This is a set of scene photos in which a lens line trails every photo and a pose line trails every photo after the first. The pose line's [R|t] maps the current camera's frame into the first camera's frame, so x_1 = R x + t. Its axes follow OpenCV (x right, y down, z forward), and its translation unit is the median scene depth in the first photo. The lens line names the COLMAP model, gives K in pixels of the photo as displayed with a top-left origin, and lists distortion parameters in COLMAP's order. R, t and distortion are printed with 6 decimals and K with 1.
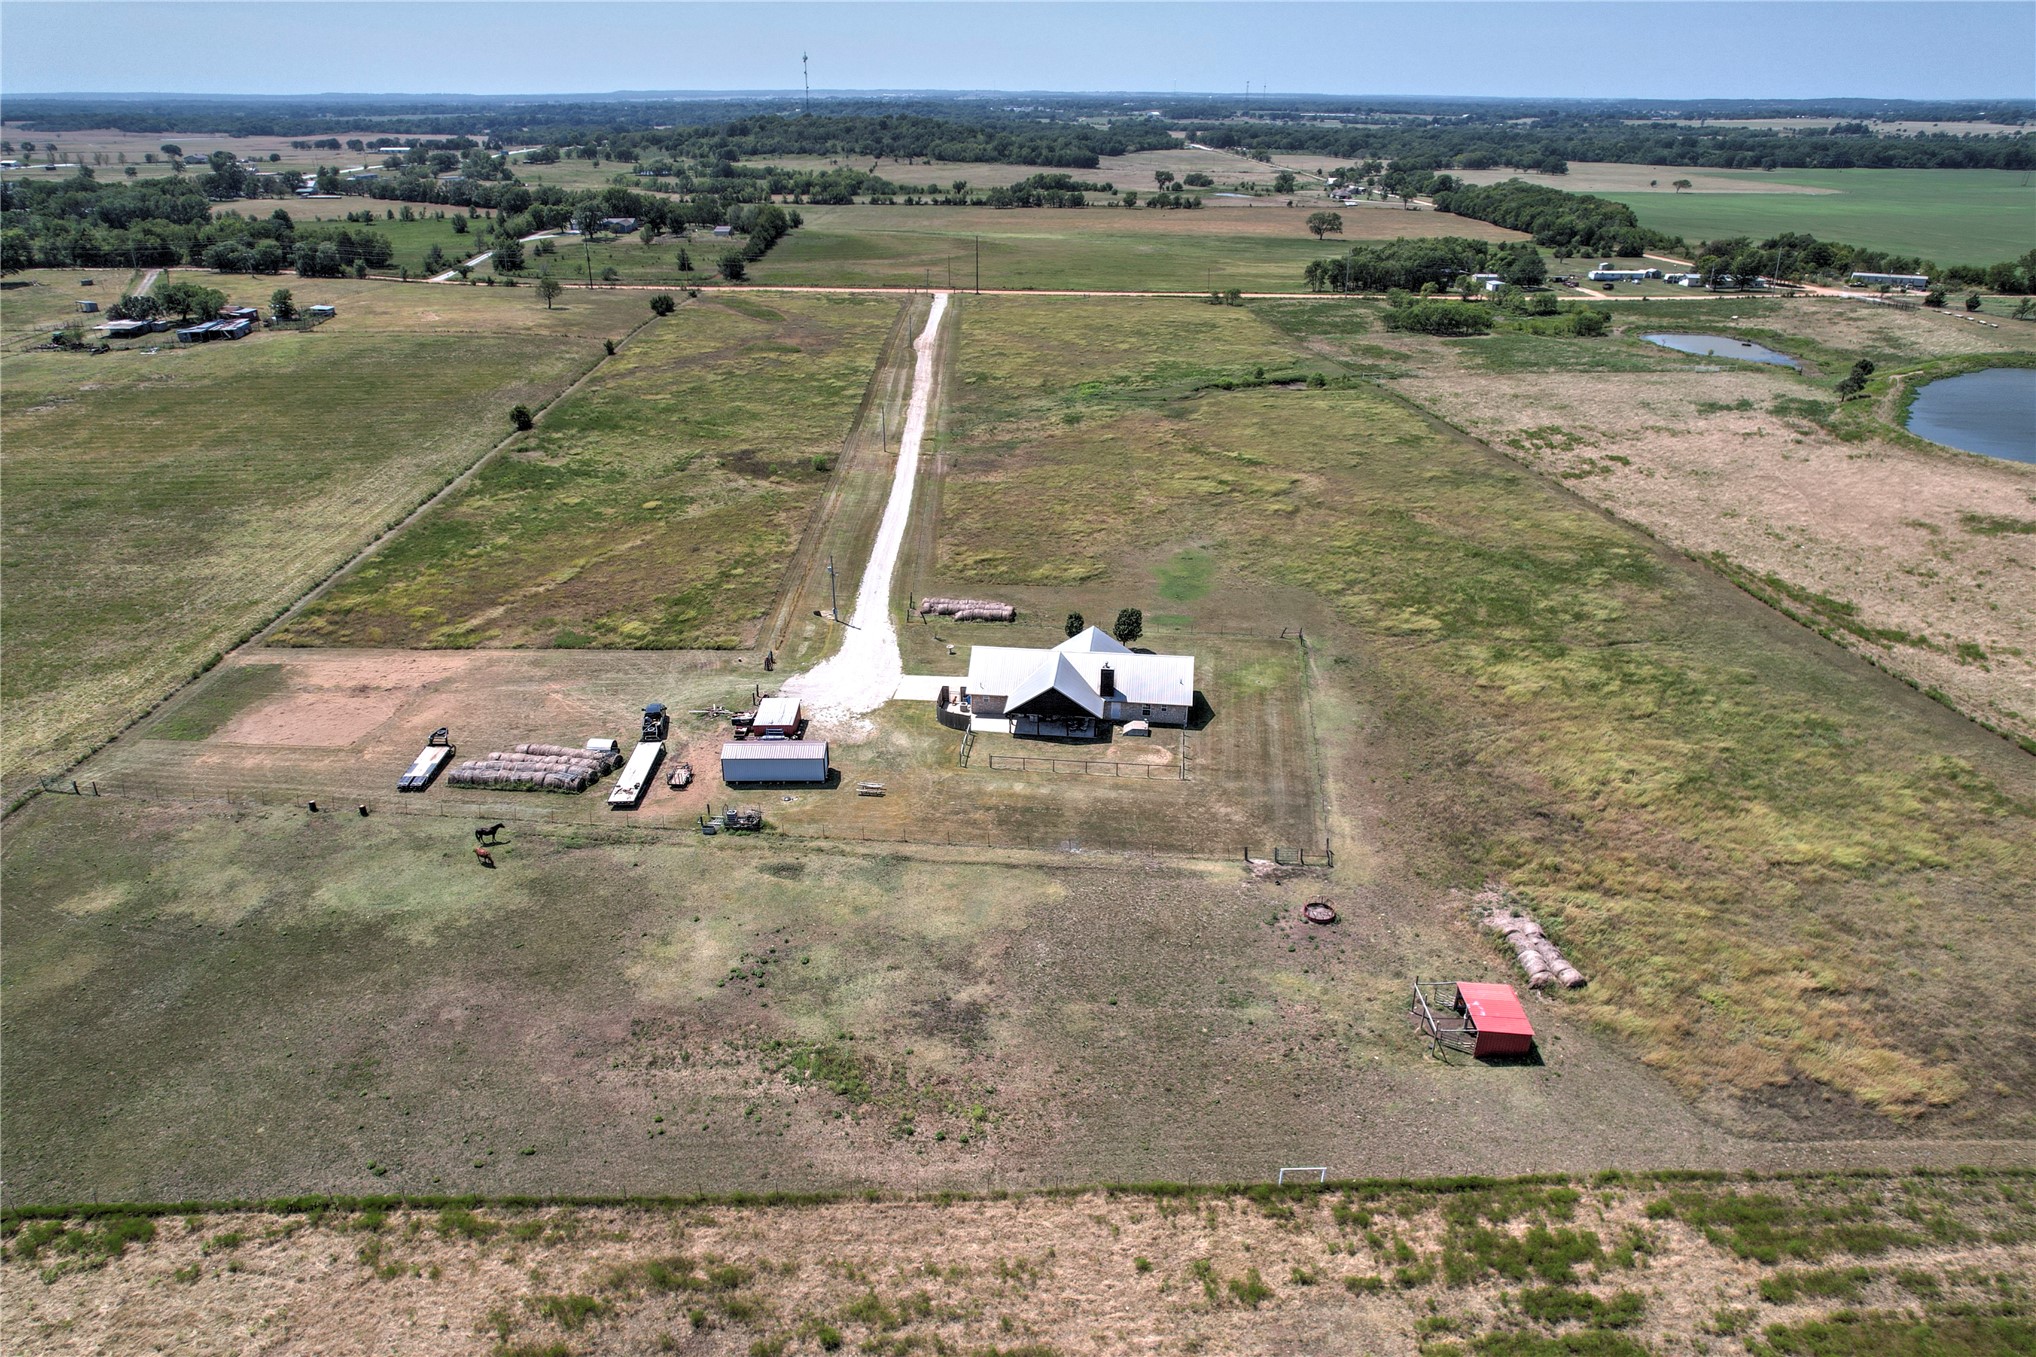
lens RADIAL K [[1305.9, 0, 1018.0], [0, 1305.9, 678.5], [0, 0, 1]] dist [-0.079176, 0.071335]
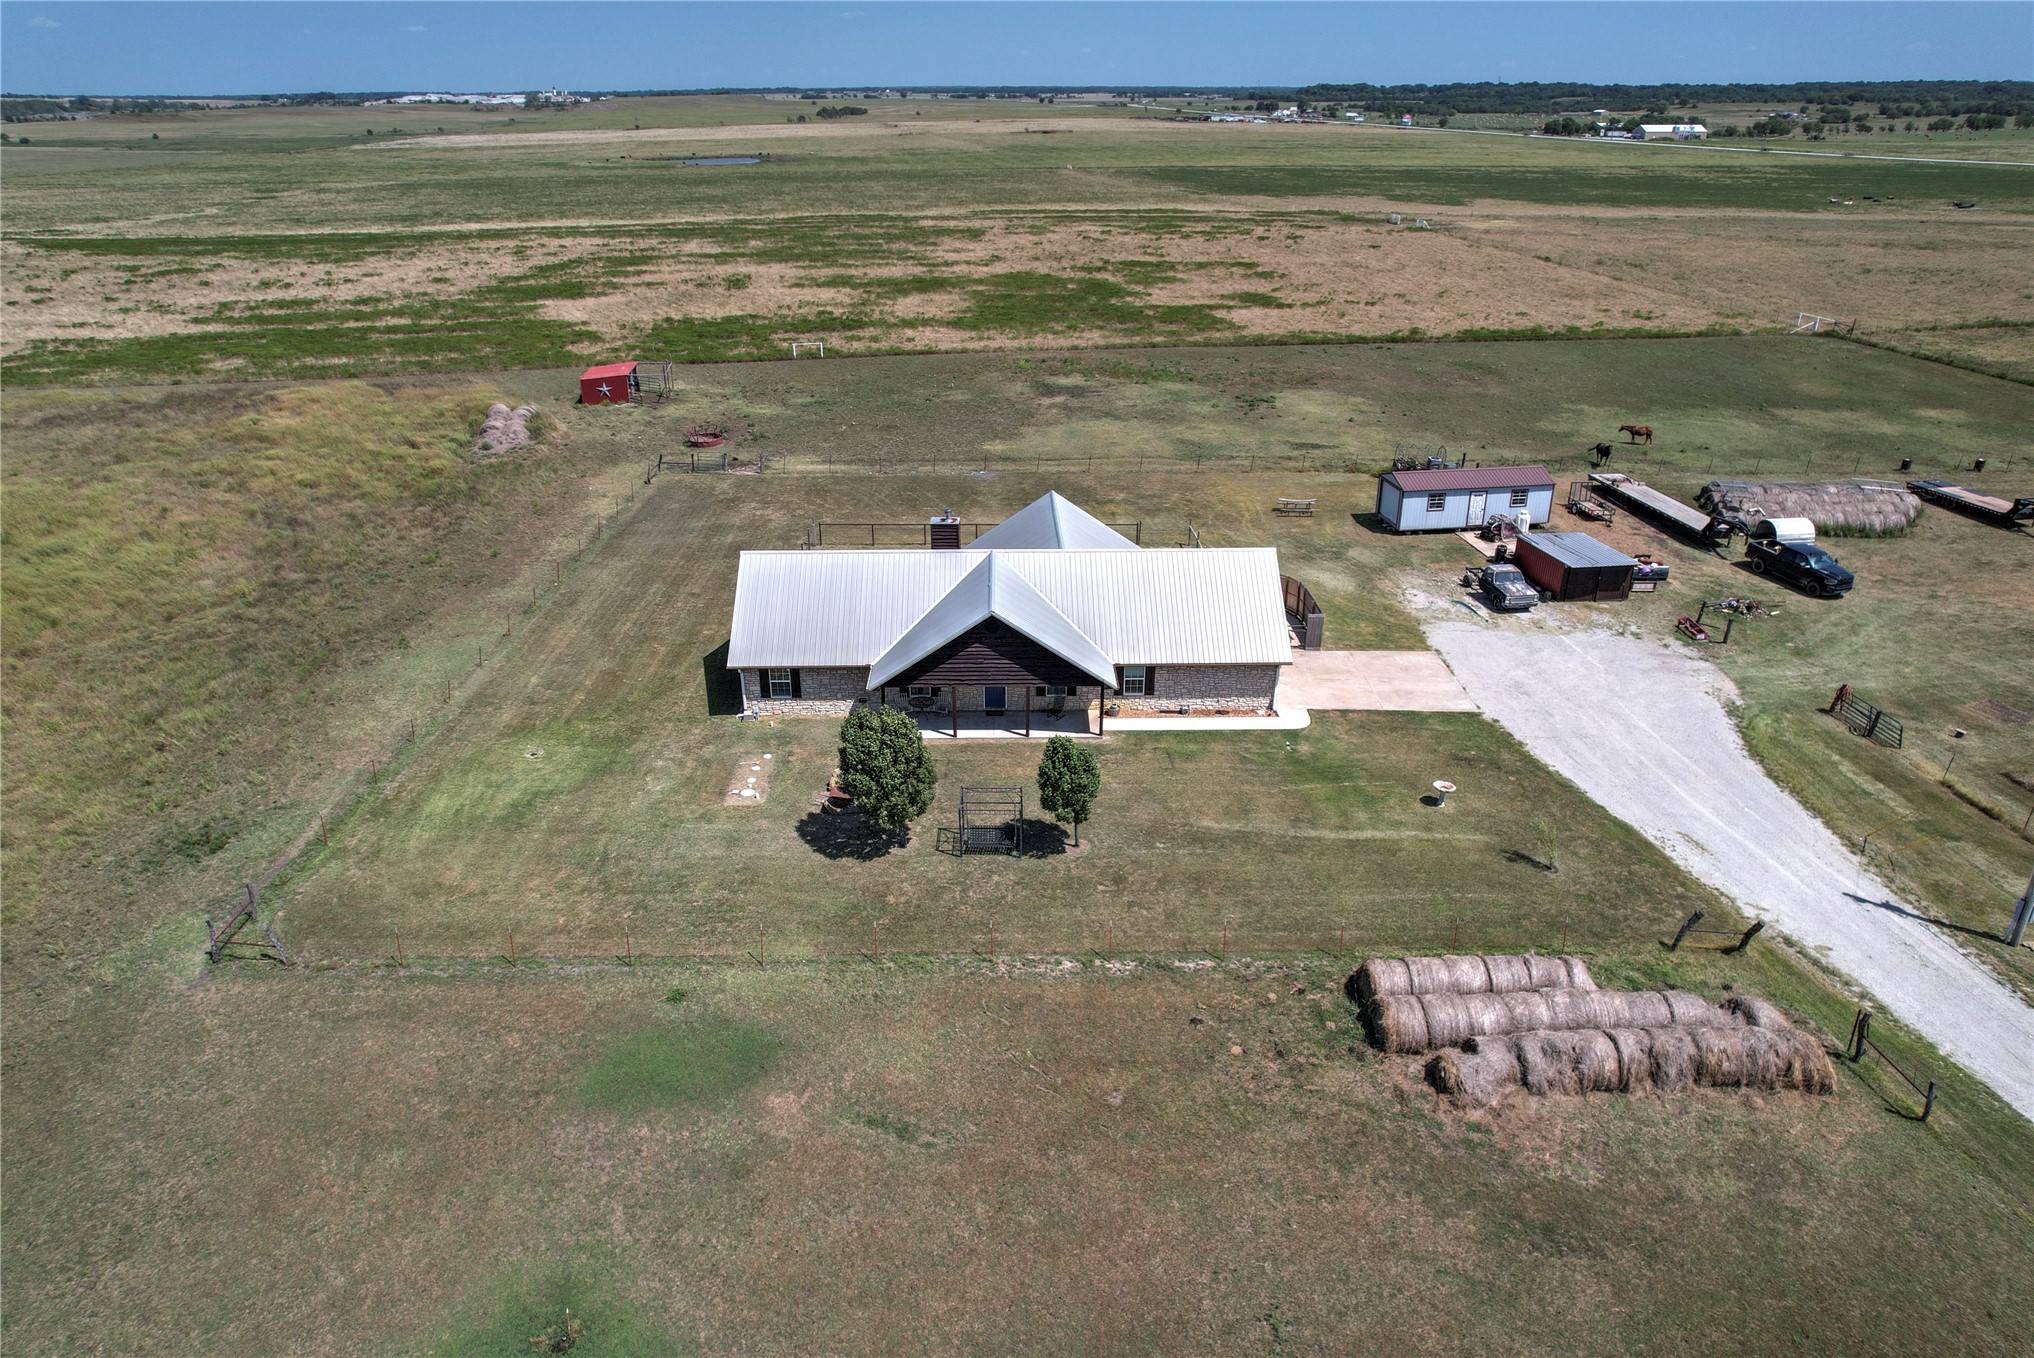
lens RADIAL K [[1304.6, 0, 1017.0], [0, 1304.6, 679.0], [0, 0, 1]] dist [-0.079176, 0.071335]
pose [[-0.991482, 0.053932, -0.118553, 0.077155], [-0.054568, 0.654488, 0.754101, -0.242175], [0.118261, 0.754147, -0.645970, 1.025737]]
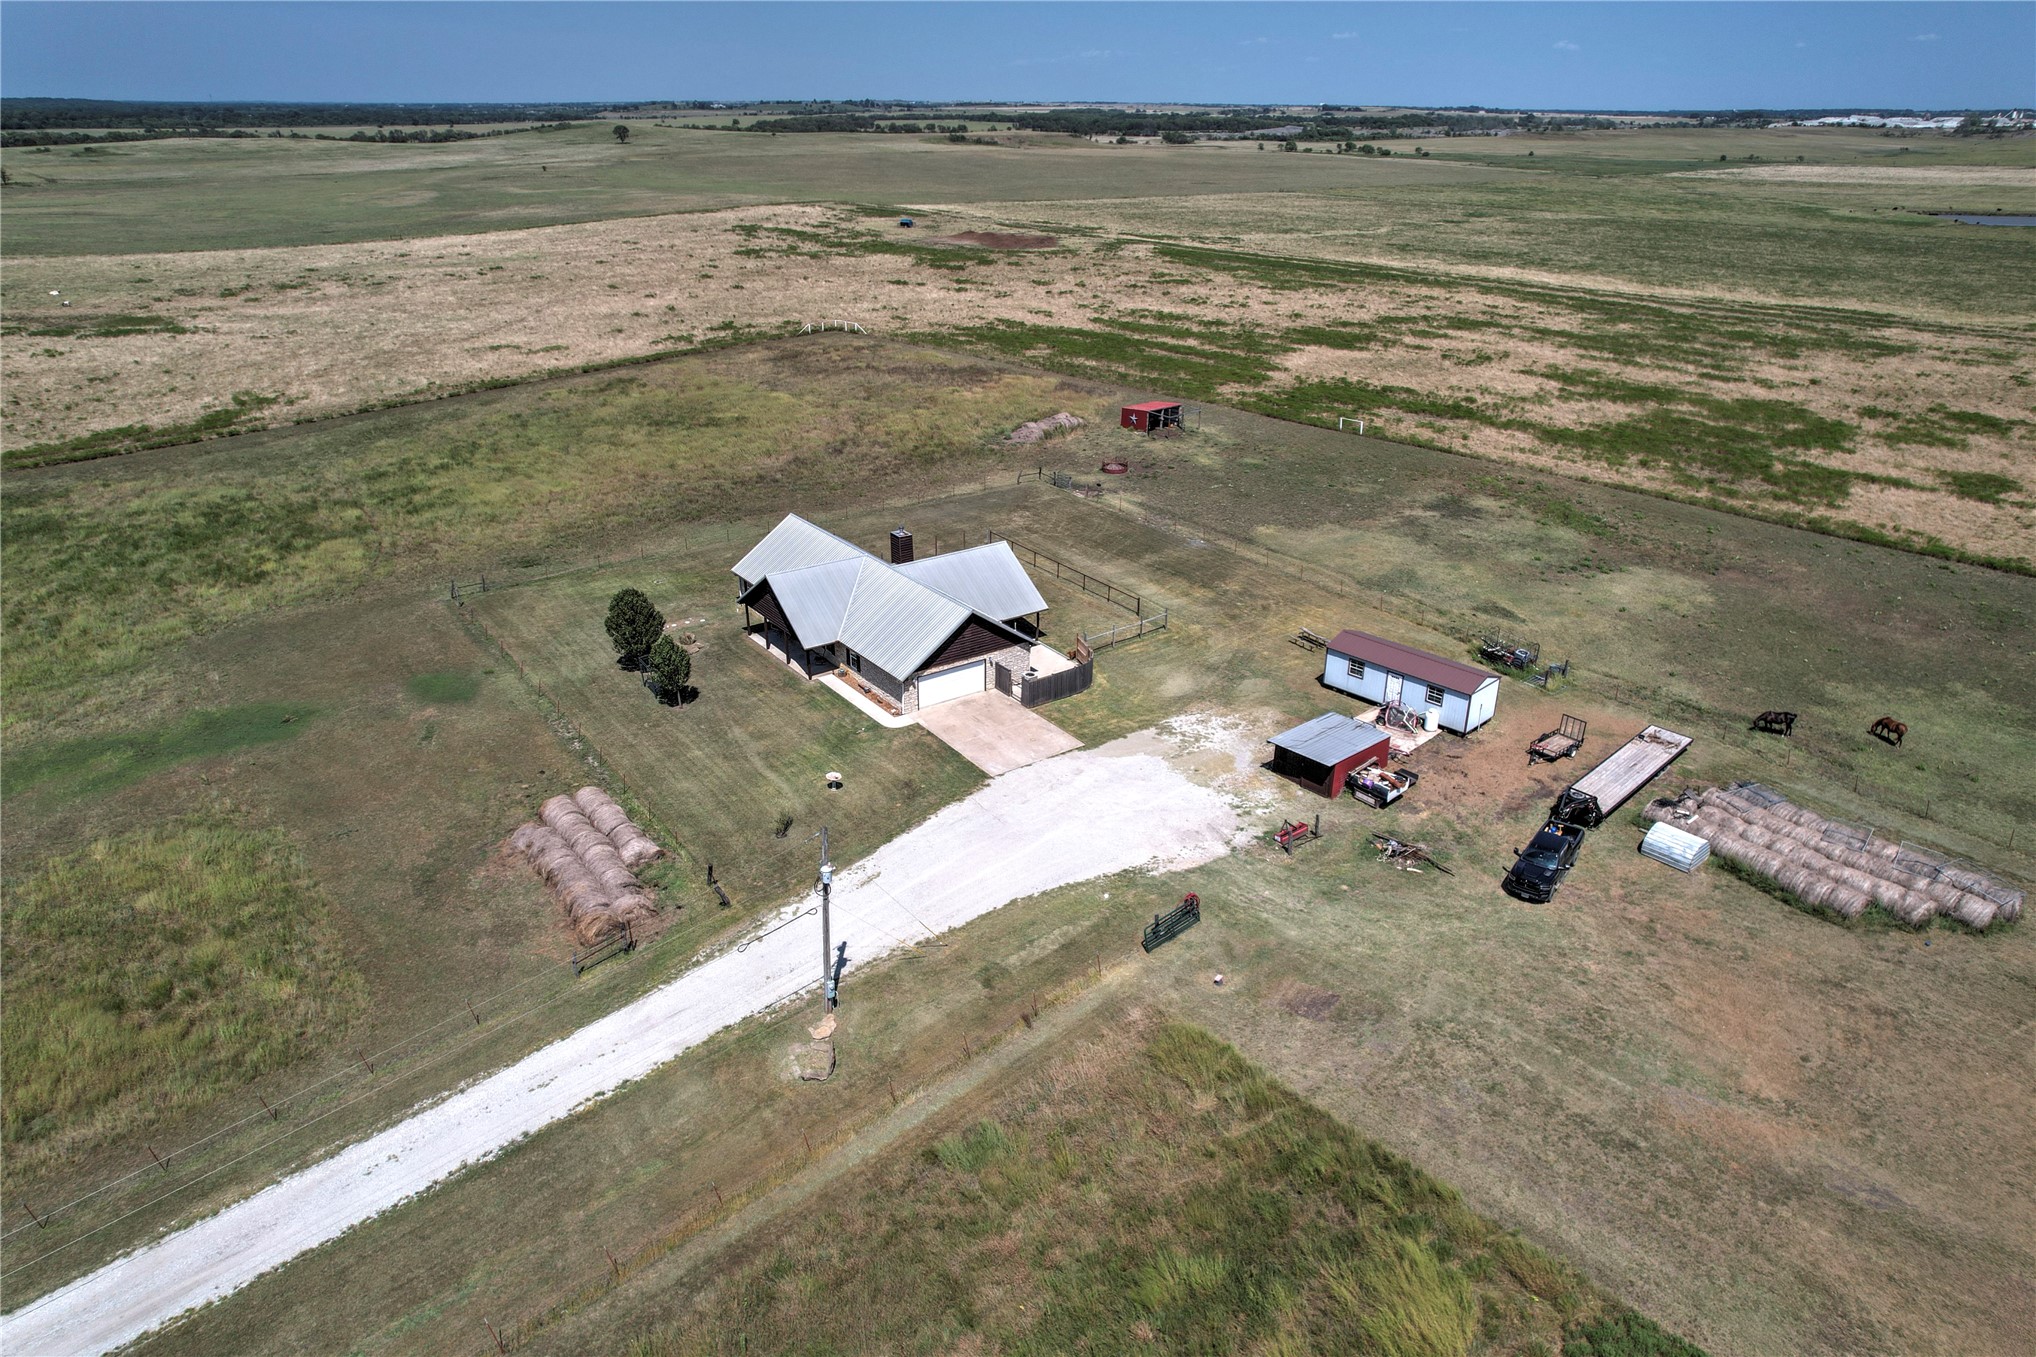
lens RADIAL K [[1305.9, 0, 1018.0], [0, 1305.9, 678.5], [0, 0, 1]] dist [-0.079176, 0.071335]
pose [[-0.672859, -0.308541, 0.672357, -0.340380], [0.301582, 0.715512, 0.630152, -0.275105], [-0.675507, 0.626774, -0.388388, 0.970892]]
